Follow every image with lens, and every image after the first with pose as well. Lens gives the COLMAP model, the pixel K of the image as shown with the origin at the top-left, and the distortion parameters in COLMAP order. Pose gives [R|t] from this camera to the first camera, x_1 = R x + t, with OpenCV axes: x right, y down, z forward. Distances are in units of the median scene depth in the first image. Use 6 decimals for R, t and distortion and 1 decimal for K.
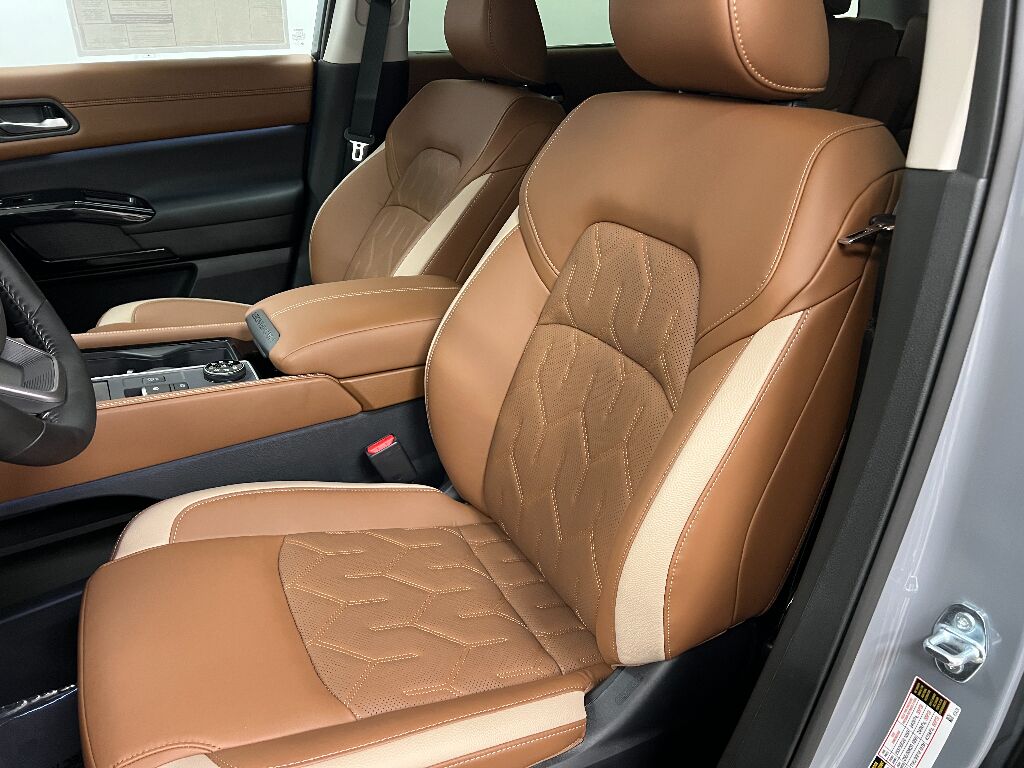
lens RADIAL K [[777.2, 0, 518.2], [0, 777.2, 378.4], [0, 0, 1]] dist [0.068247, -0.075534]
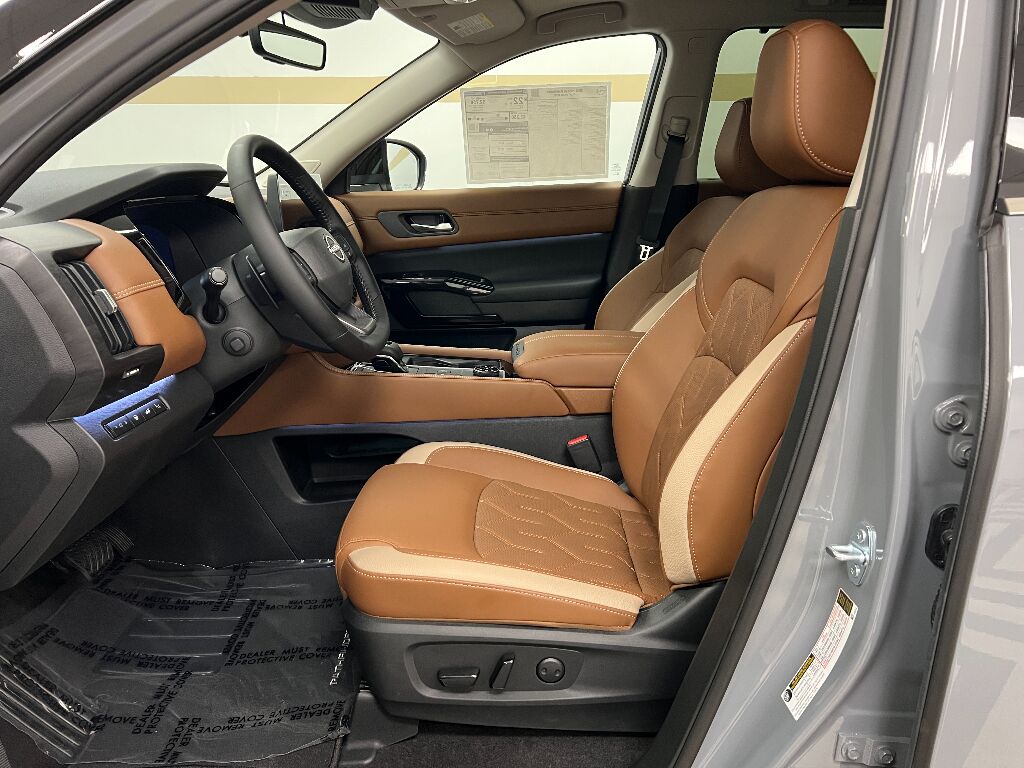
lens RADIAL K [[777.2, 0, 510.1], [0, 777.2, 386.6], [0, 0, 1]] dist [0.068247, -0.075534]
pose [[0.877542, 0.107422, -0.467313, 0.245329], [-0.182397, 0.976102, -0.118134, 0.125337], [0.443455, 0.188904, 0.876164, -0.184410]]
